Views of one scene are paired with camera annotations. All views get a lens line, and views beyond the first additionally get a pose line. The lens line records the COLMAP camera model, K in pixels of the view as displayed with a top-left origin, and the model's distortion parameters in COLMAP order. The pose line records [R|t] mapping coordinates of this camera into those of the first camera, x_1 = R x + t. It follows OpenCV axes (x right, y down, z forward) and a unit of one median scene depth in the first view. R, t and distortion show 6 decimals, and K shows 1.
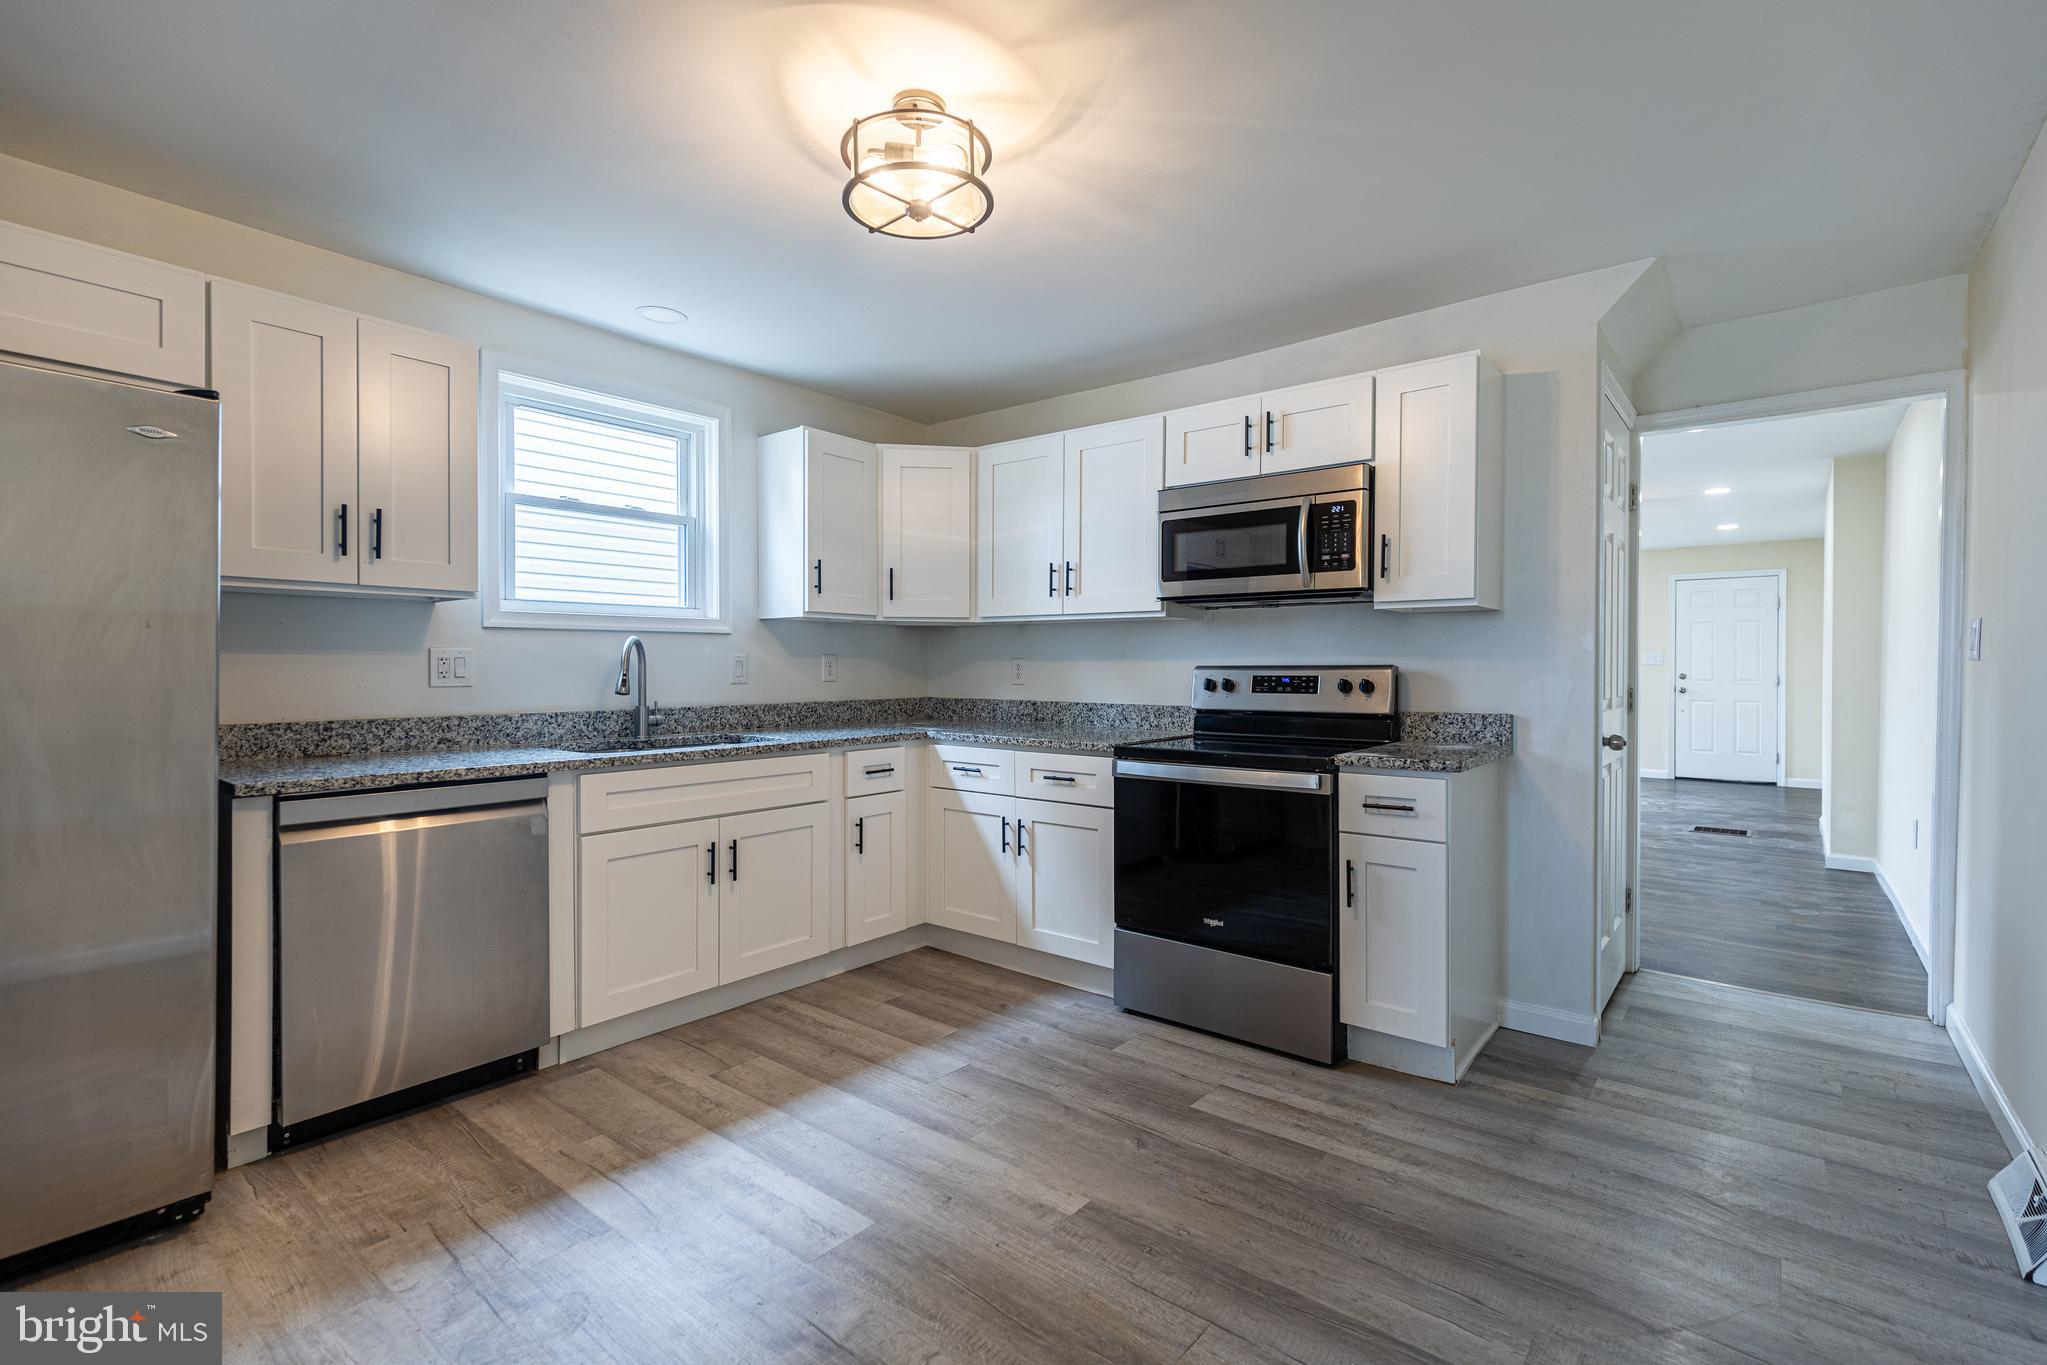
lens RADIAL K [[920.9, 0, 1025.1], [0, 920.9, 677.9], [0, 0, 1]] dist [0.006902, -0.000676]
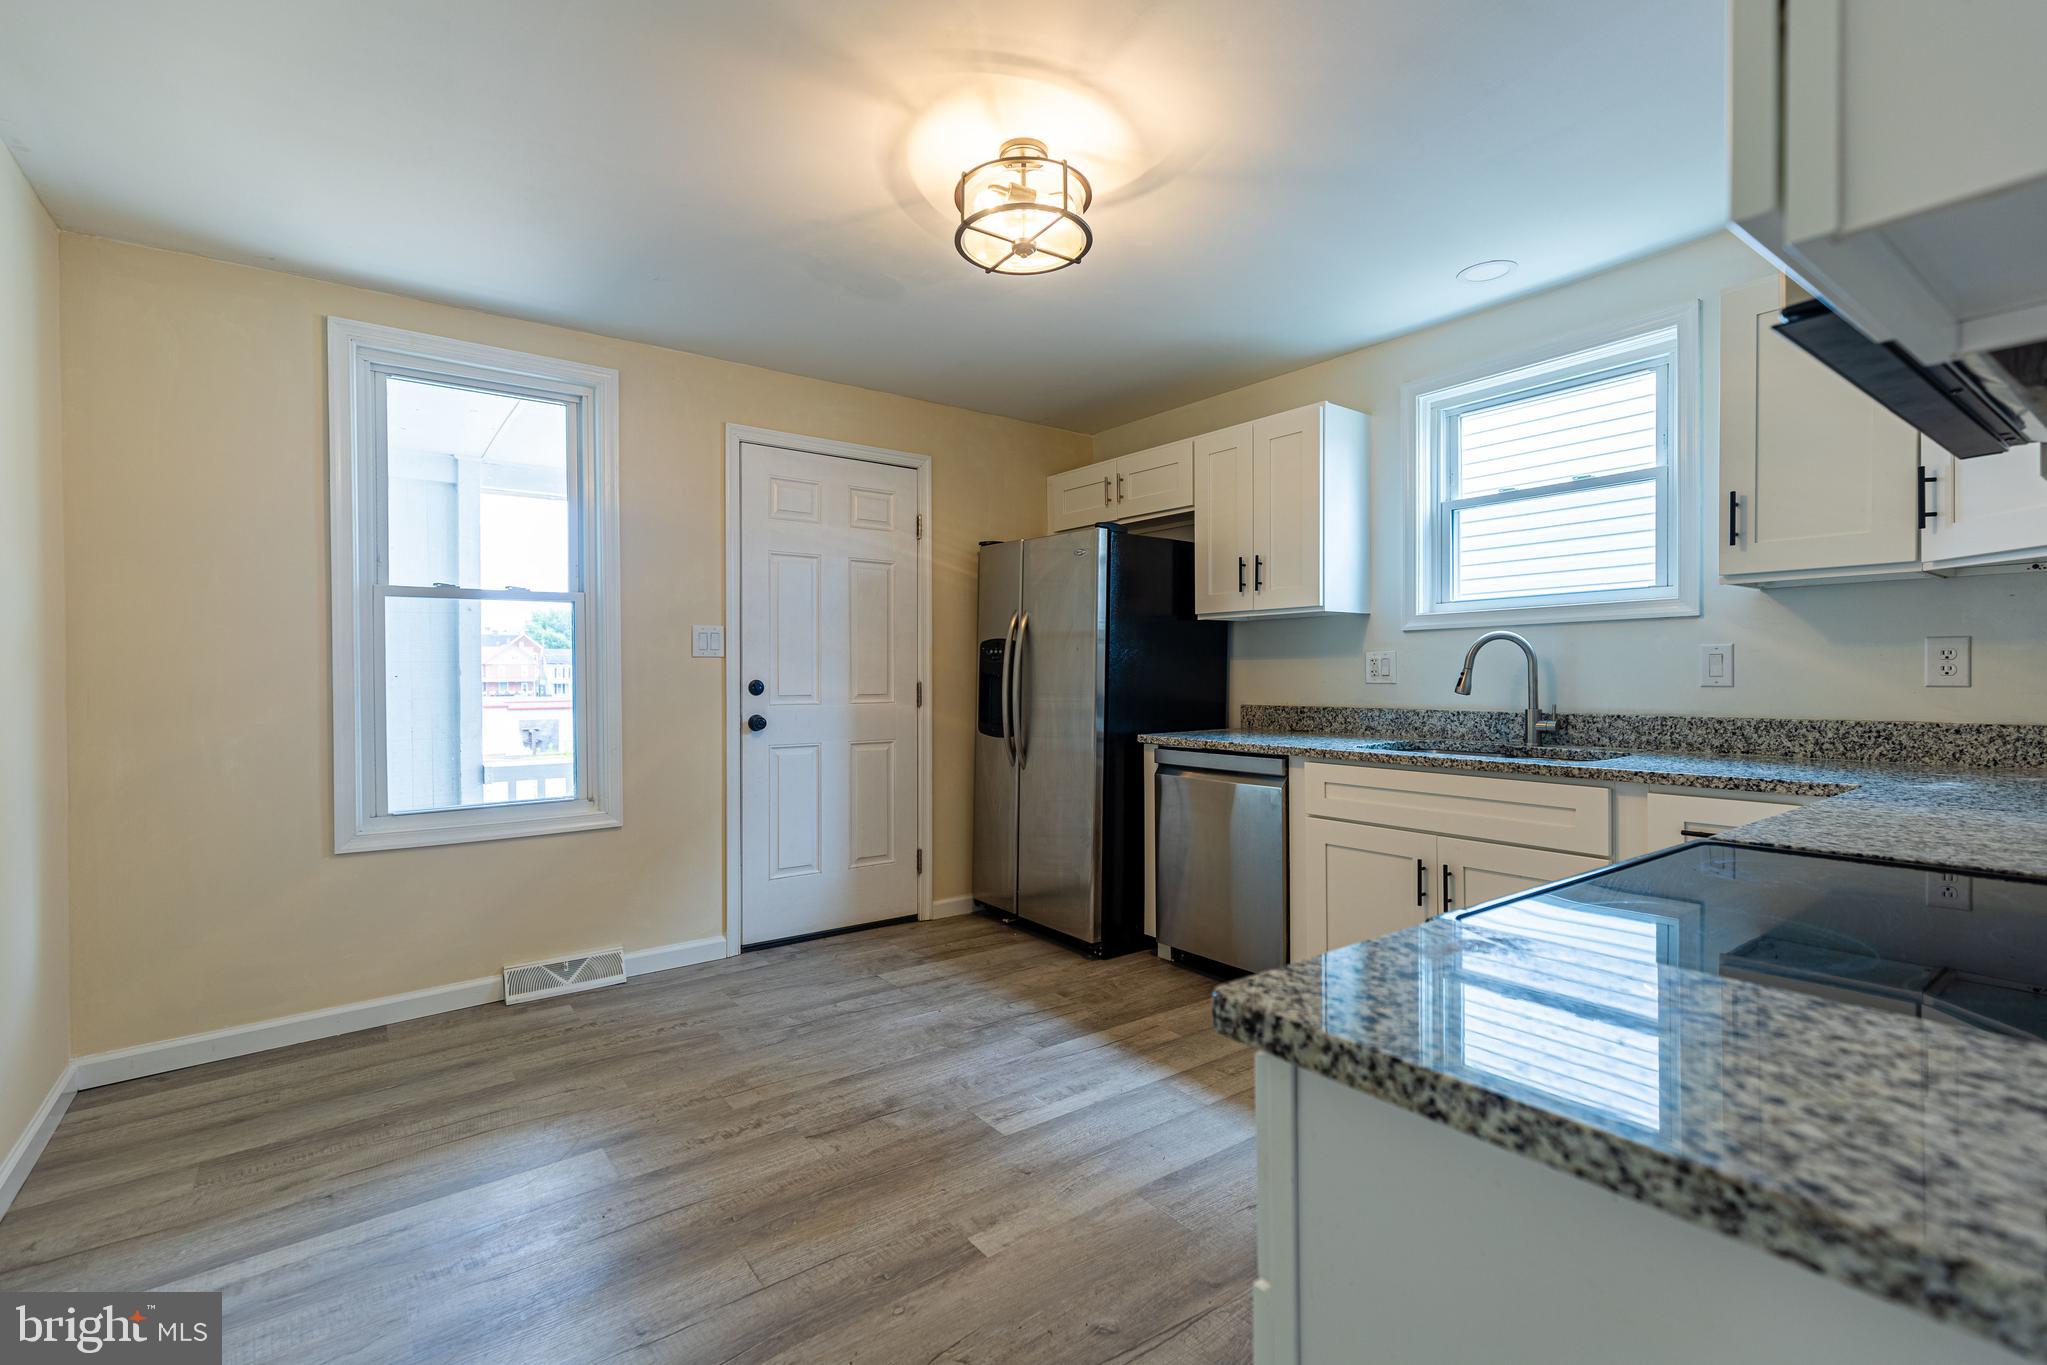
lens RADIAL K [[920.9, 0, 1025.1], [0, 920.9, 677.9], [0, 0, 1]] dist [0.006902, -0.000676]
pose [[-0.247091, 0.004756, -0.968981, 0.632226], [-0.005585, 0.999964, 0.006332, -0.002401], [0.968976, 0.006977, -0.247056, 0.851909]]
